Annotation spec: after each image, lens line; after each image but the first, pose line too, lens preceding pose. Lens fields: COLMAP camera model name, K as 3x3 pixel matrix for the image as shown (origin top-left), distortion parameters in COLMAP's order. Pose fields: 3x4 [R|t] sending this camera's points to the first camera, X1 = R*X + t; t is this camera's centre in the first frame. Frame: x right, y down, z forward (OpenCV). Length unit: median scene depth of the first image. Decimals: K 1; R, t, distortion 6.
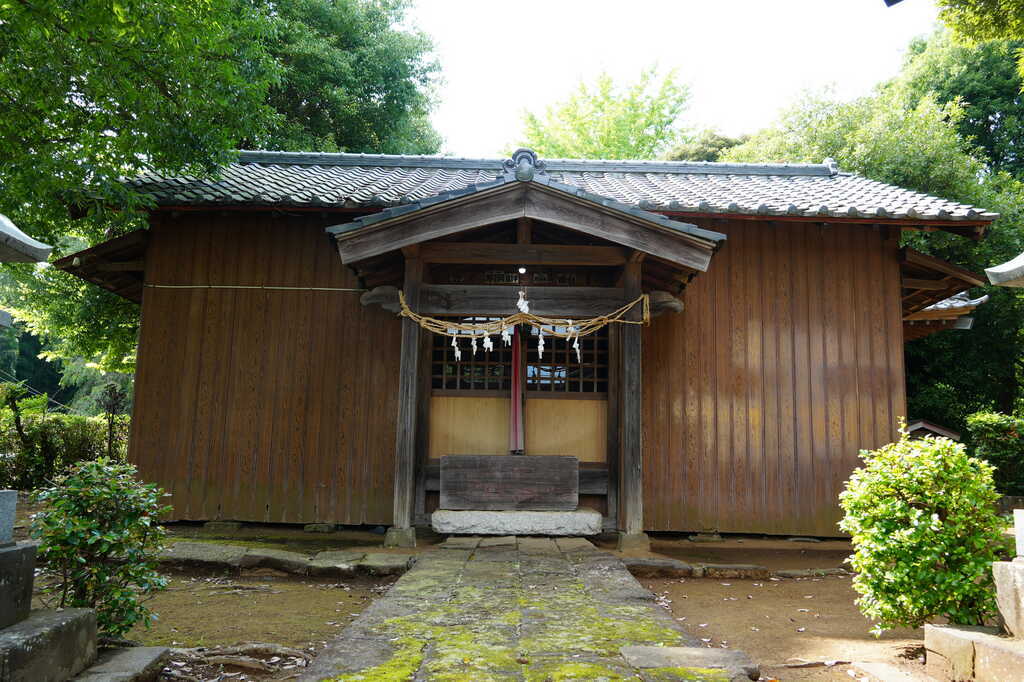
lens RADIAL K [[828.4, 0, 512.0], [0, 828.4, 341.0], [0, 0, 1]] dist [0.102782, 0.000562]
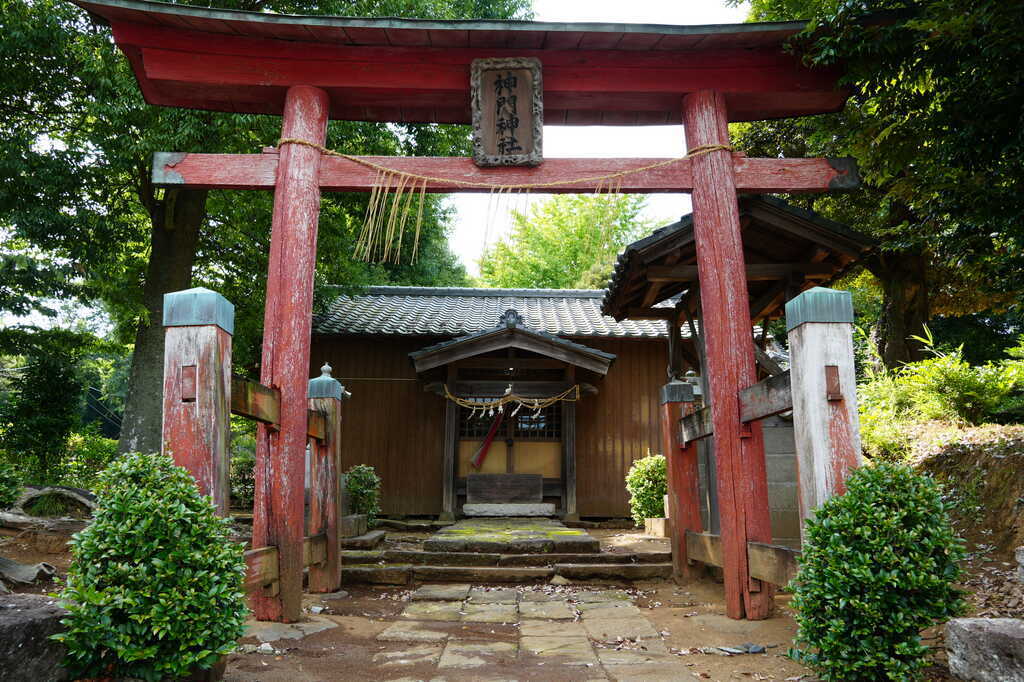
lens RADIAL K [[758.0, 0, 512.0], [0, 758.0, 341.0], [0, 0, 1]] dist [-0.000519, 0.000398]
pose [[0.999946, -0.008554, 0.005856, 0.005660], [0.008893, 0.998126, -0.060548, -0.052294], [-0.005327, 0.060596, 0.998148, -0.690476]]
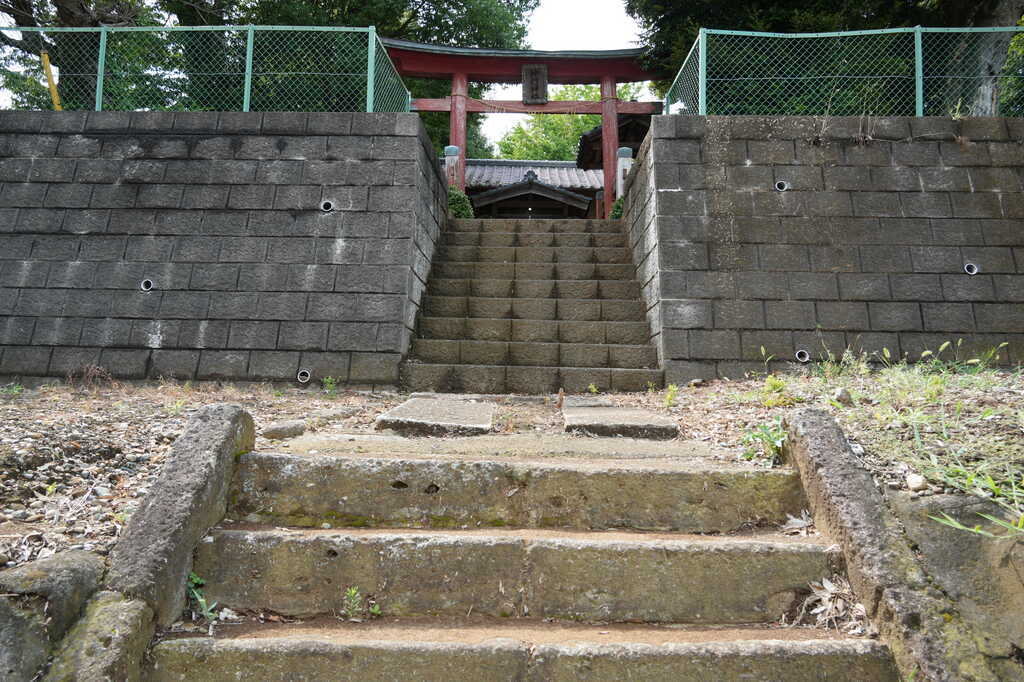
lens RADIAL K [[848.5, 0, 512.0], [0, 848.5, 341.0], [0, 0, 1]] dist [-0.003774, -0.000840]
pose [[0.999984, 0.001481, -0.005400, -0.036871], [-0.001144, 0.998080, 0.061929, 0.205351], [0.005481, -0.061922, 0.998066, -2.157052]]
